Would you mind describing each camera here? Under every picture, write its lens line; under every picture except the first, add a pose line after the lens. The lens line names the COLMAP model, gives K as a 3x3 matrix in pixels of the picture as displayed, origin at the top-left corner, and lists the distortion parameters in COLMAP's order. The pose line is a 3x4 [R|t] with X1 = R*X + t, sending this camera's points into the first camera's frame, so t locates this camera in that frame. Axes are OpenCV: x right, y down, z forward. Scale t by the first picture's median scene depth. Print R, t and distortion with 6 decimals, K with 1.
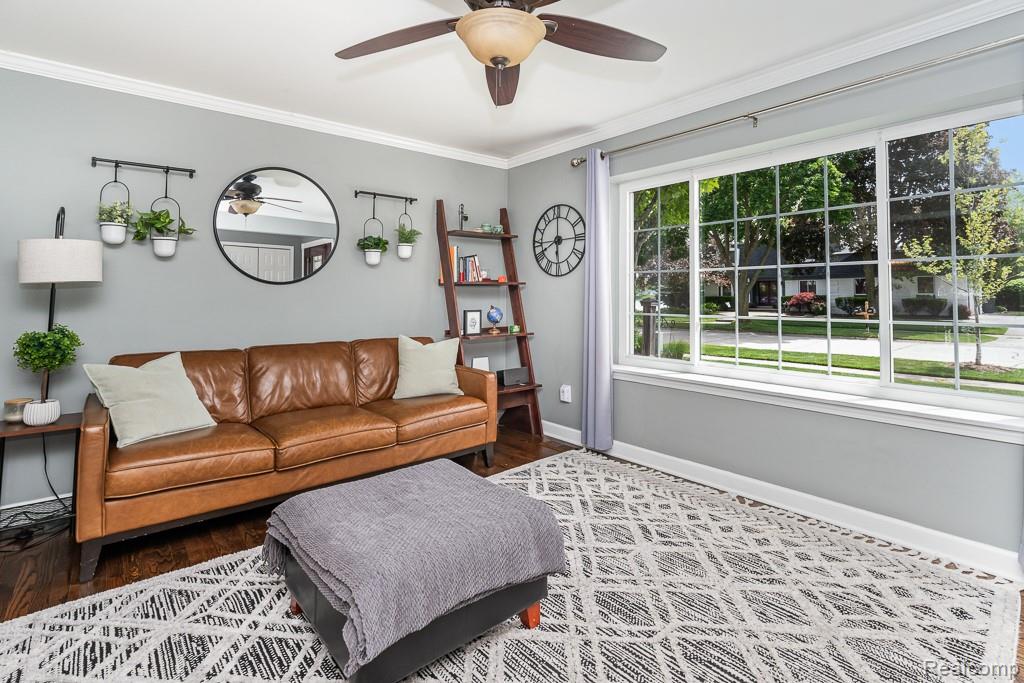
lens RADIAL K [[484.0, 0, 519.4], [0, 484.0, 267.0], [0, 0, 1]] dist [-0.019960, 0.003690]
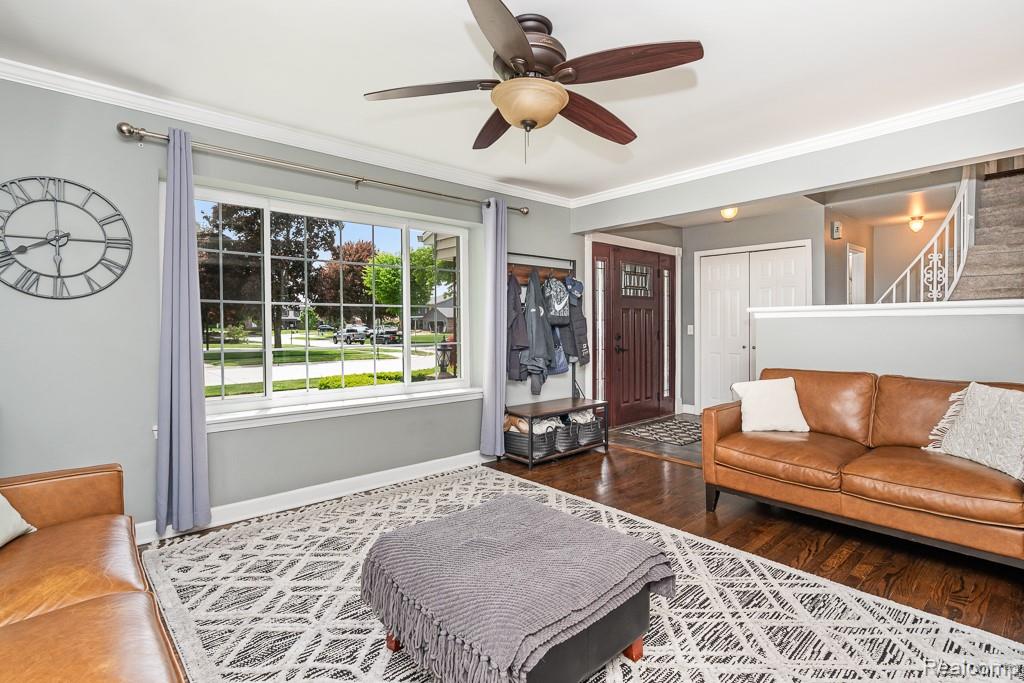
lens RADIAL K [[484.0, 0, 496.8], [0, 484.0, 330.5], [0, 0, 1]] dist [-0.019960, 0.003690]
pose [[-0.006834, -0.009786, 0.999929, -0.700181], [-0.051834, 0.998611, 0.009419, 0.033022], [-0.998632, -0.051766, -0.007332, 0.621427]]
